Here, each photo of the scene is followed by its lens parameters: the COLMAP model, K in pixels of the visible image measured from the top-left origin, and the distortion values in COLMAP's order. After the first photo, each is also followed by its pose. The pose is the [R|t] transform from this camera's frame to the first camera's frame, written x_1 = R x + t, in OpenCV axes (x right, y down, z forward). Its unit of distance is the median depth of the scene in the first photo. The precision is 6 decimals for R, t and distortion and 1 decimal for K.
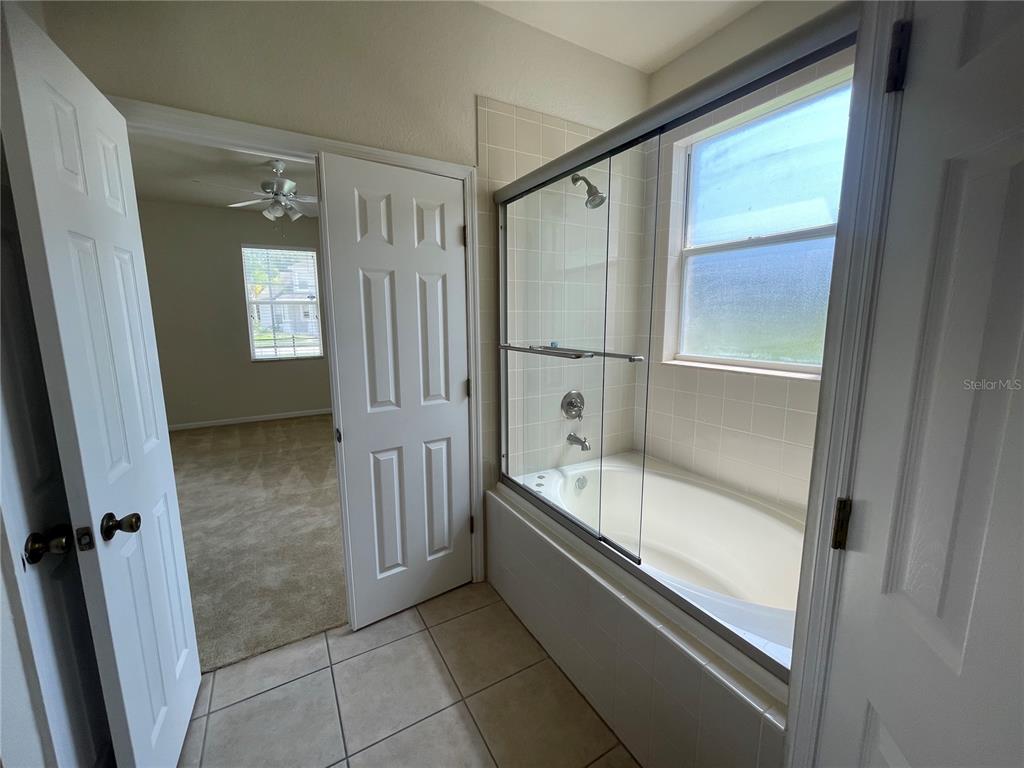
lens RADIAL K [[414.6, 0, 519.1], [0, 414.6, 379.8], [0, 0, 1]] dist [0.000972, -0.000466]
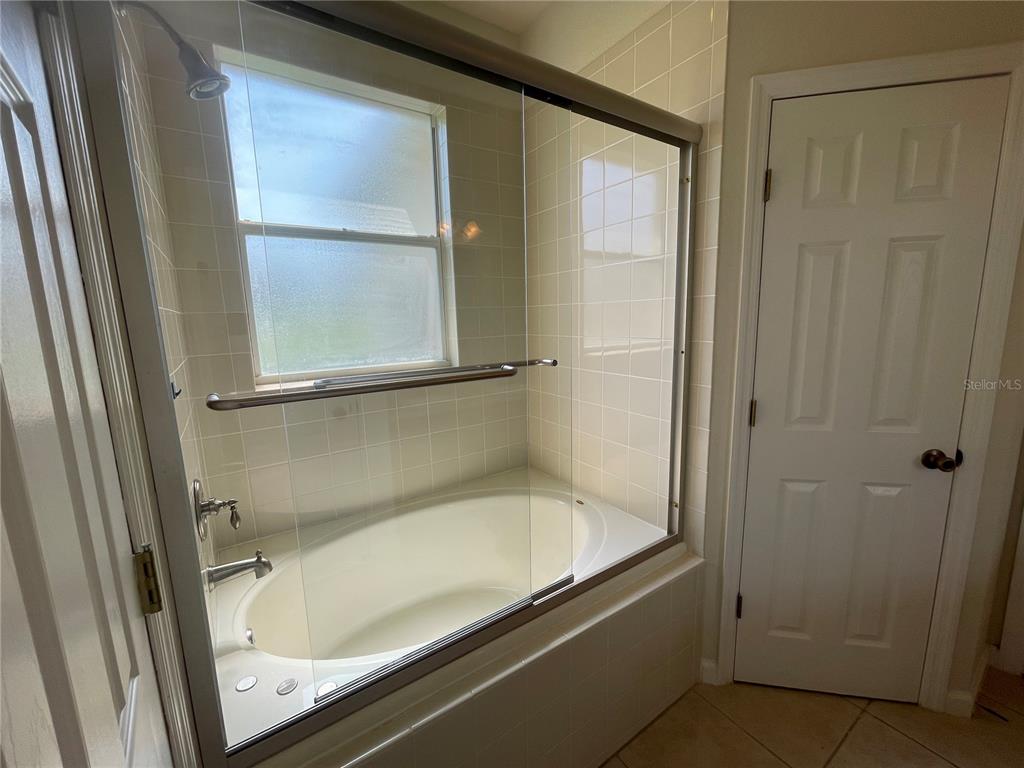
lens RADIAL K [[414.6, 0, 520.1], [0, 414.6, 376.3], [0, 0, 1]] dist [0.000972, -0.000466]
pose [[-0.049490, -0.148498, 0.987674, -0.363328], [0.178405, 0.971667, 0.155030, -0.107600], [-0.982712, 0.183878, -0.021595, 0.694215]]
